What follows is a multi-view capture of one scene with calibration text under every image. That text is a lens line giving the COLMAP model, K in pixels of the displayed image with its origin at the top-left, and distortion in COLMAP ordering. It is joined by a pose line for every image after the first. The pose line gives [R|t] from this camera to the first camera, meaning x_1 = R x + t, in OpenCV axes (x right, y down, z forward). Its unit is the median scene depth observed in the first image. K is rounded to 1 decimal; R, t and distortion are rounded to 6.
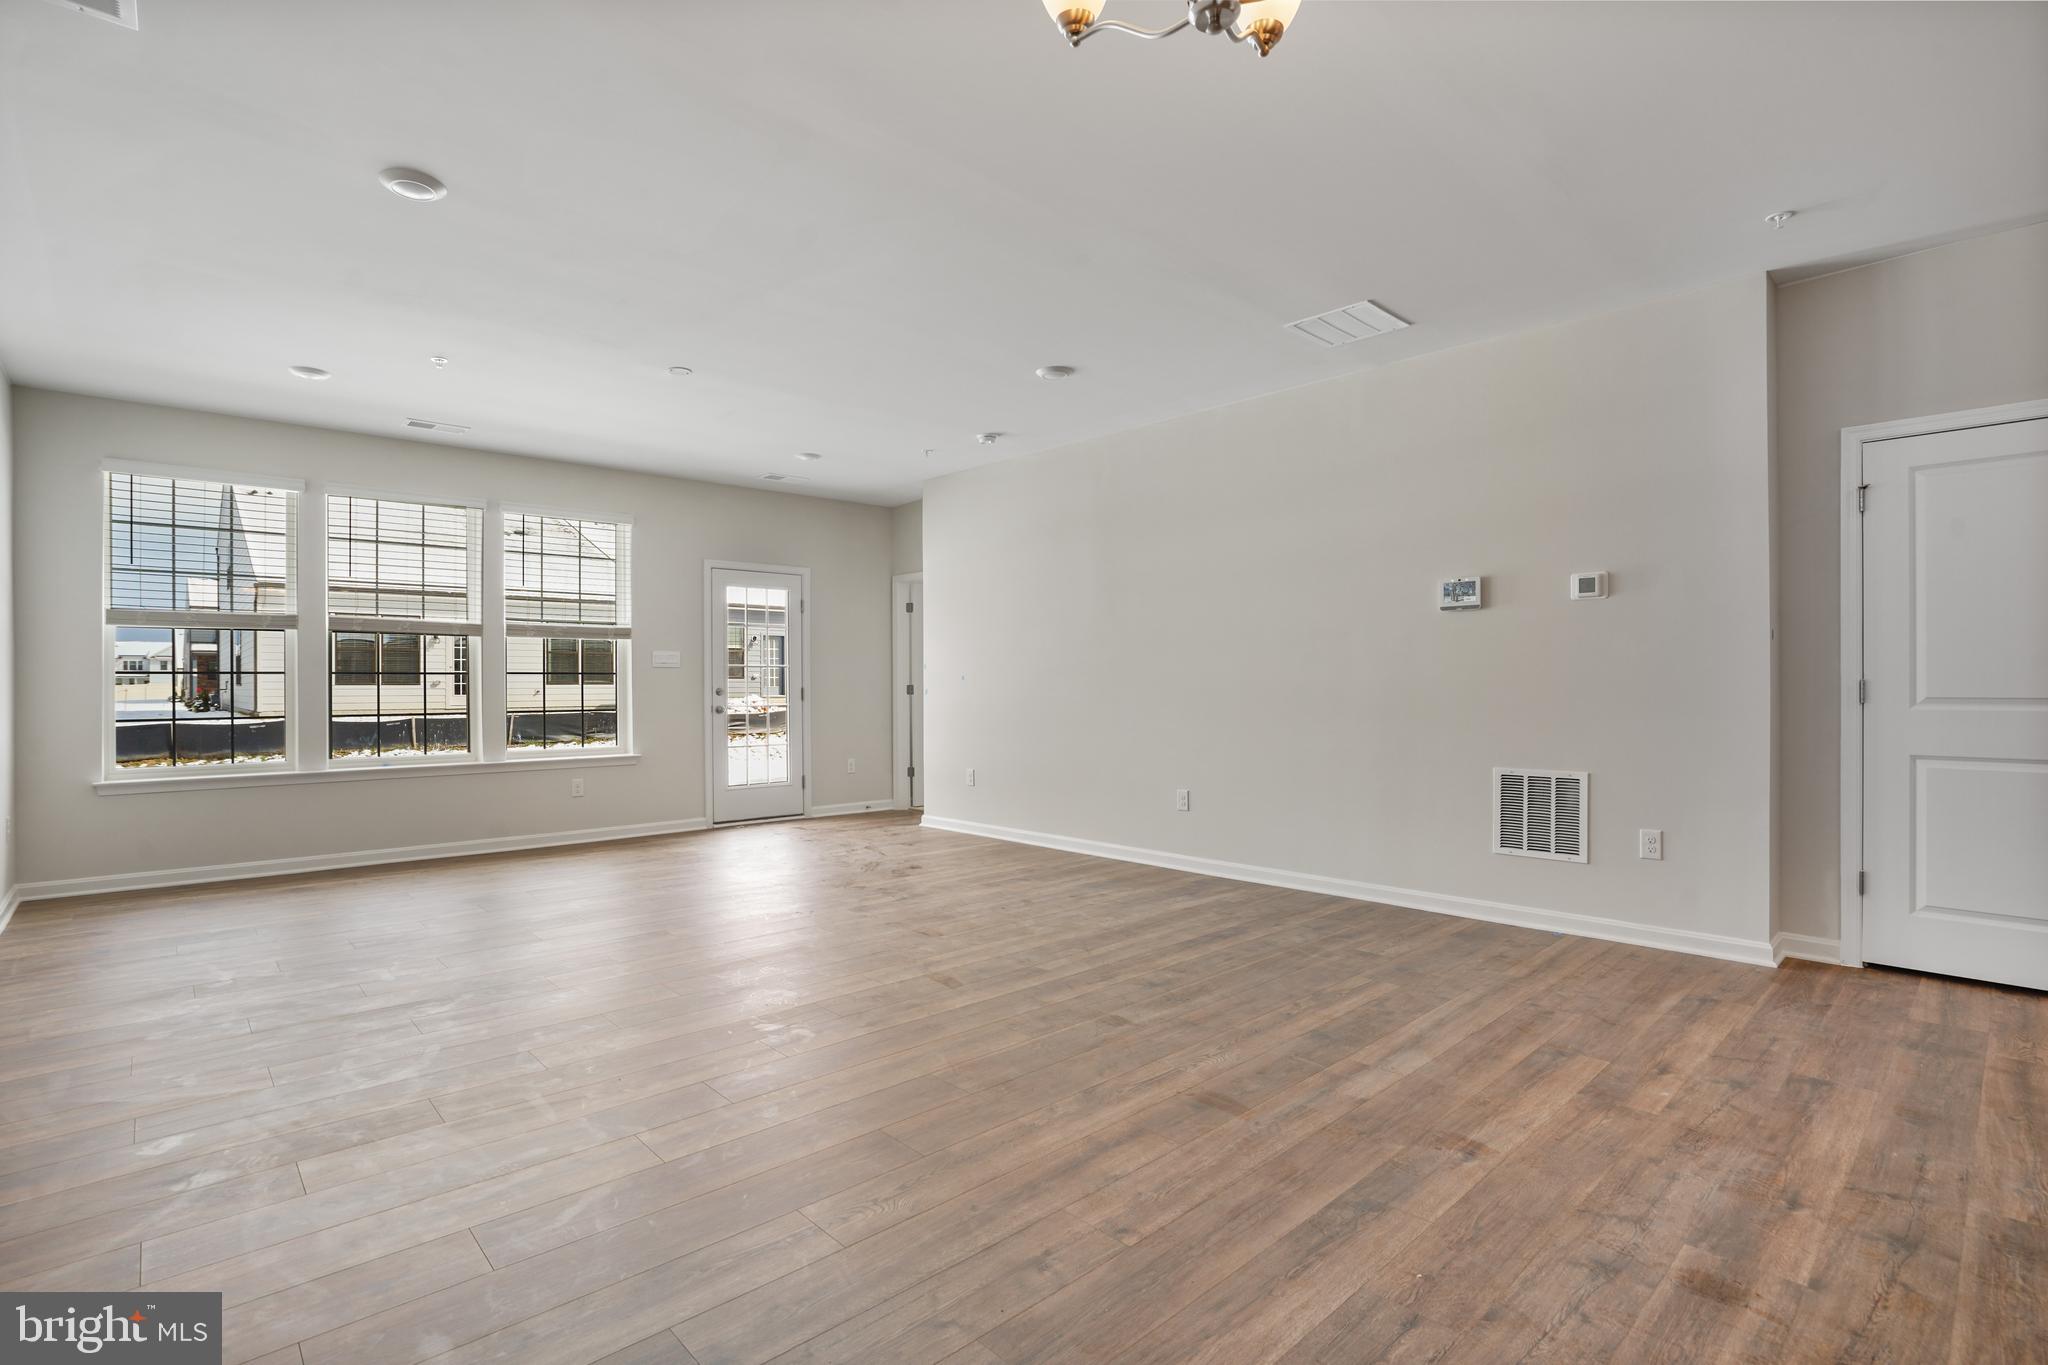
lens RADIAL K [[971.5, 0, 1006.8], [0, 971.5, 685.5], [0, 0, 1]] dist [-0.046284, 0.014813]
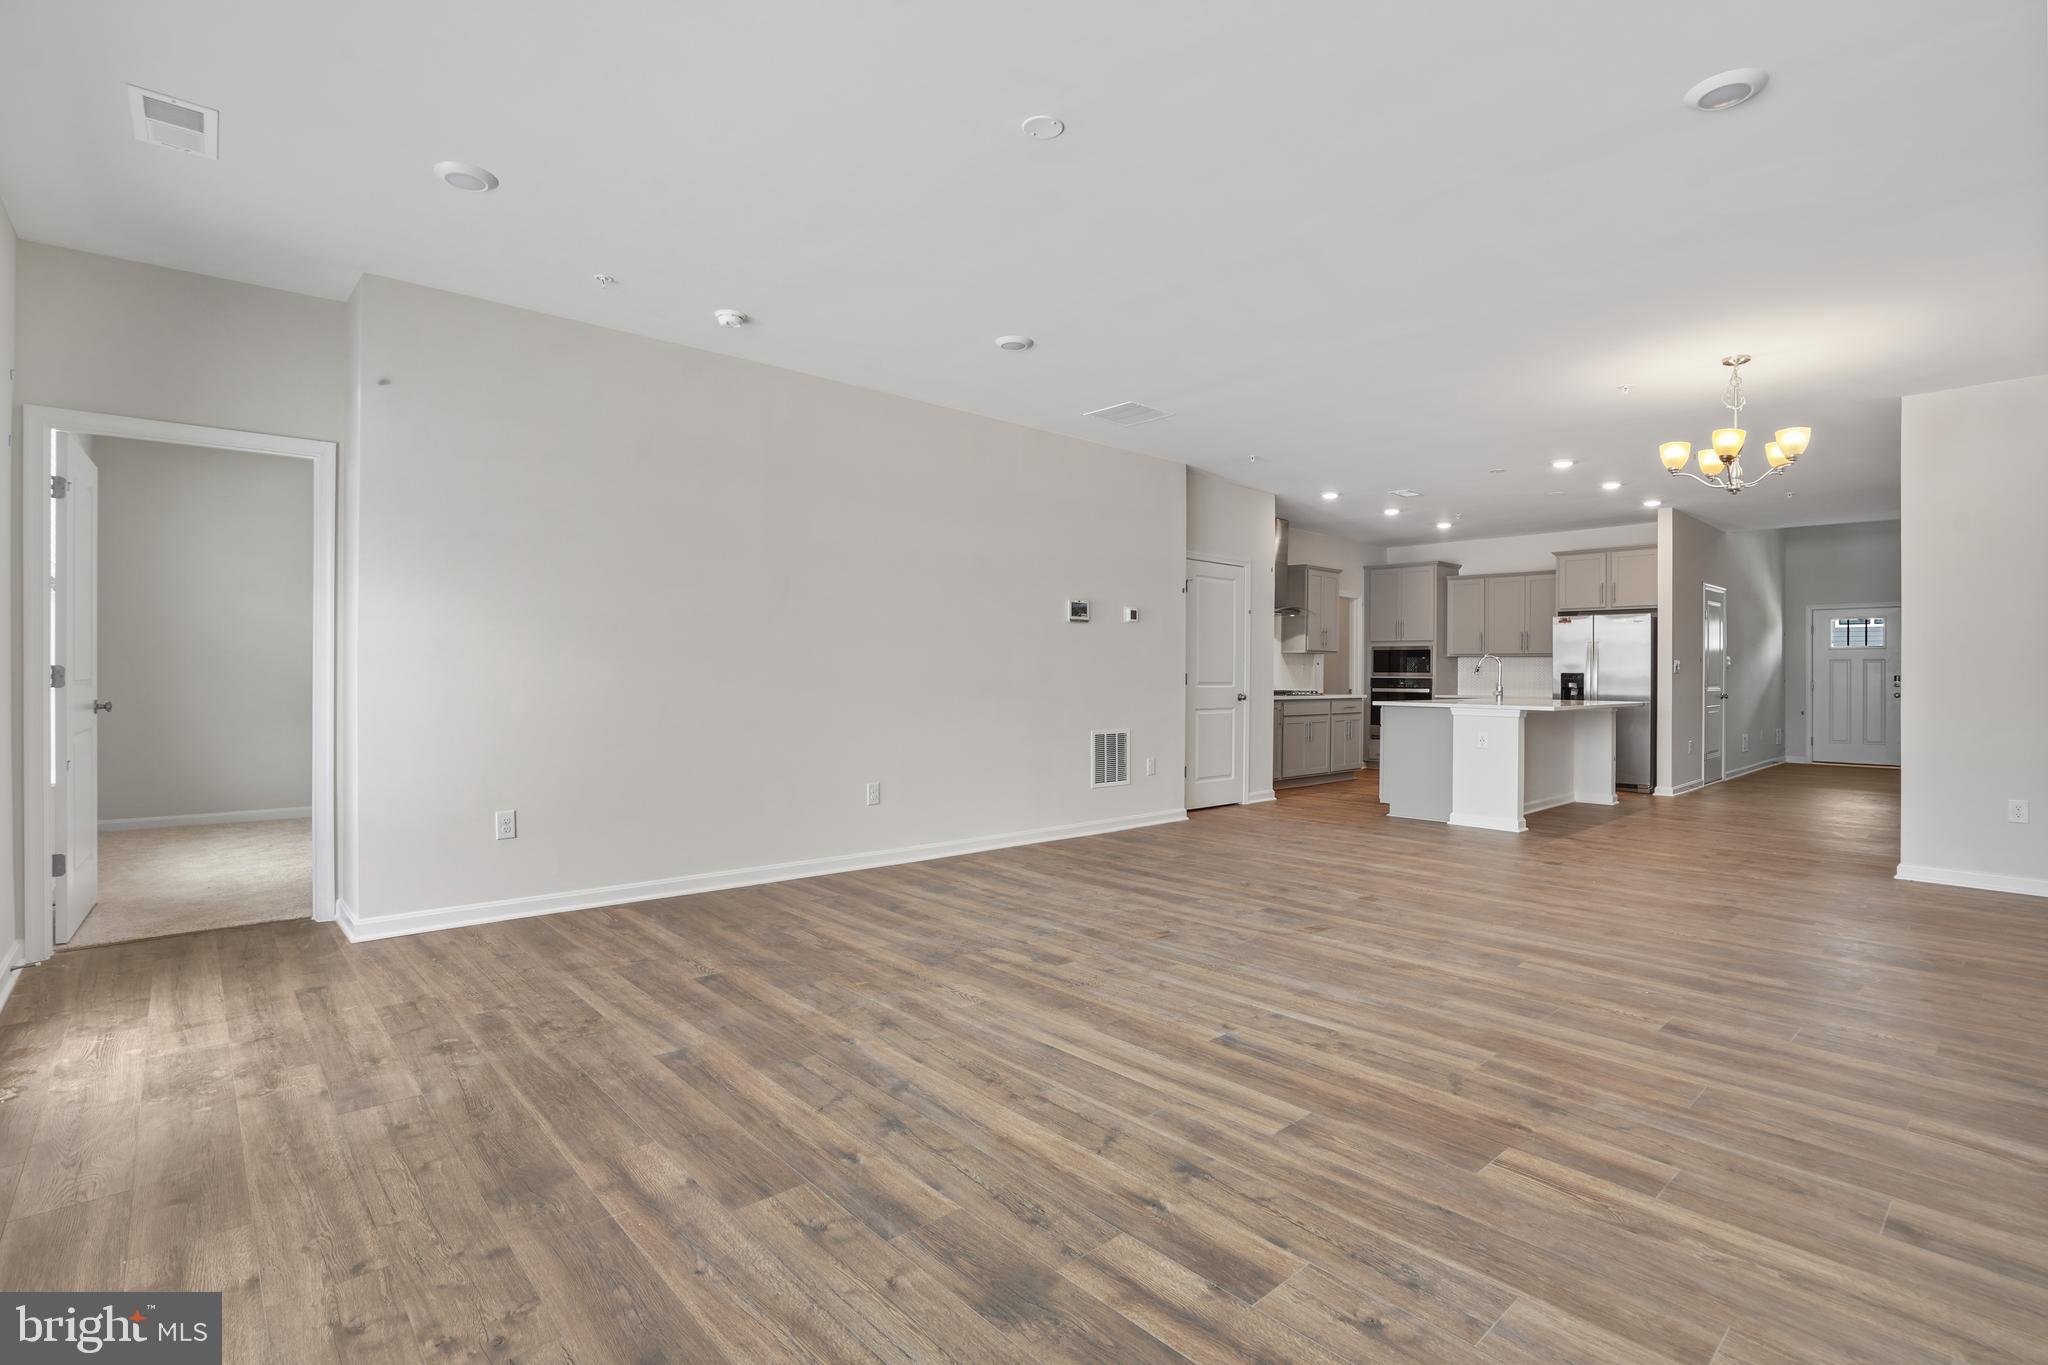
lens RADIAL K [[958.1, 0, 1013.5], [0, 958.1, 679.4], [0, 0, 1]] dist [-0.054797, 0.018115]
pose [[0.021807, -0.005526, 0.999747, -1.071566], [-0.006859, 0.999960, 0.005677, -0.004784], [-0.999739, -0.006981, 0.021768, 1.169529]]
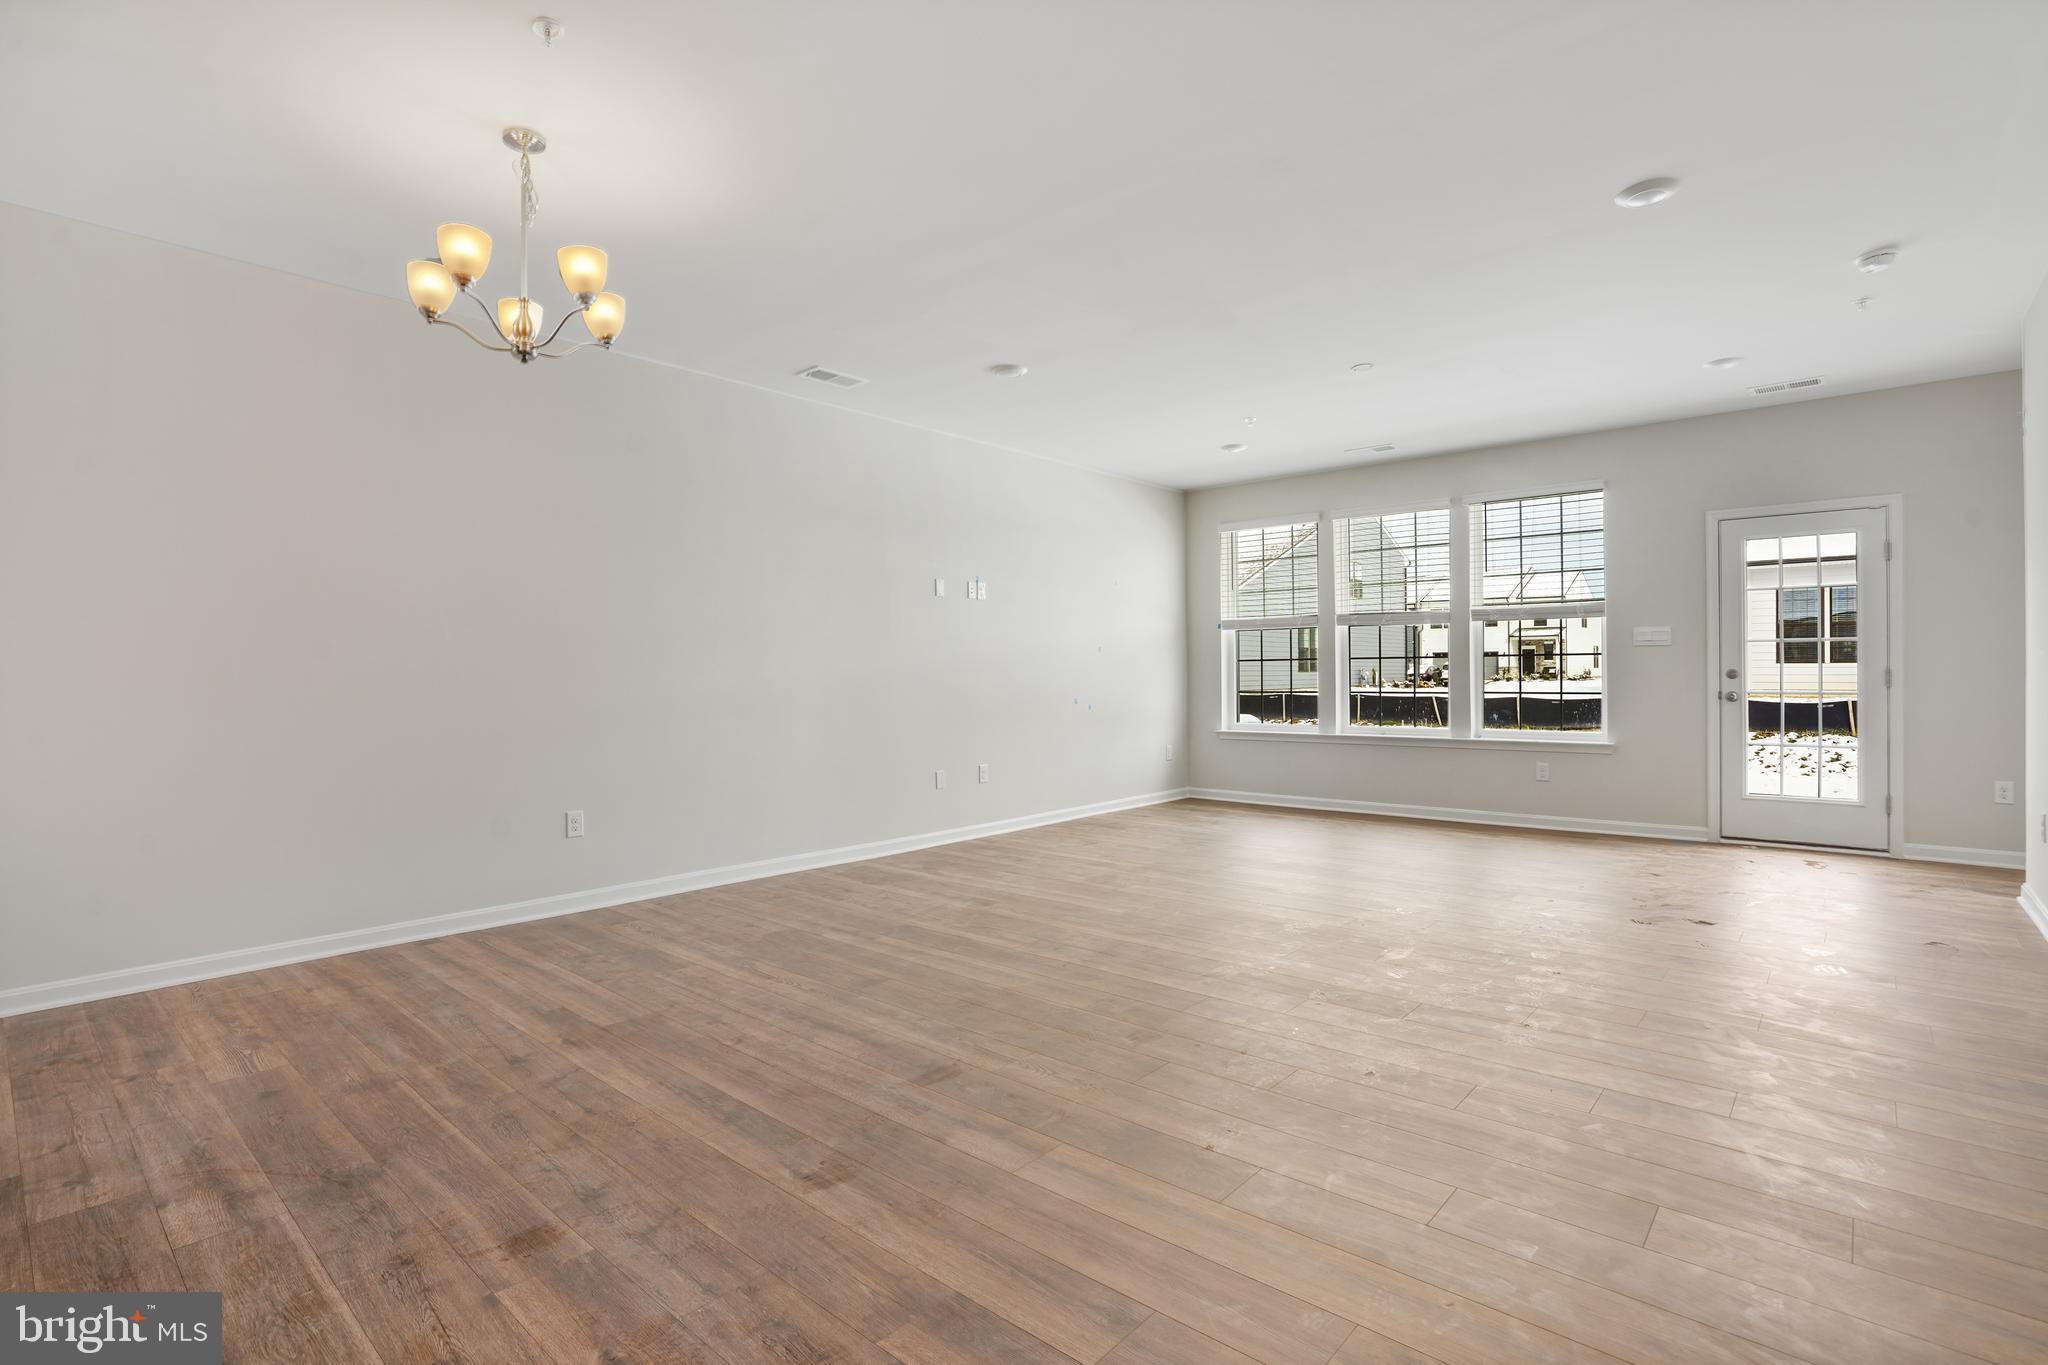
lens RADIAL K [[971.5, 0, 1006.8], [0, 971.5, 685.5], [0, 0, 1]] dist [-0.046284, 0.014813]
pose [[0.090964, 0.013758, -0.995759, 0.783191], [0.010982, 0.999830, 0.014818, -0.005578], [0.995794, -0.012284, 0.090797, 0.604043]]
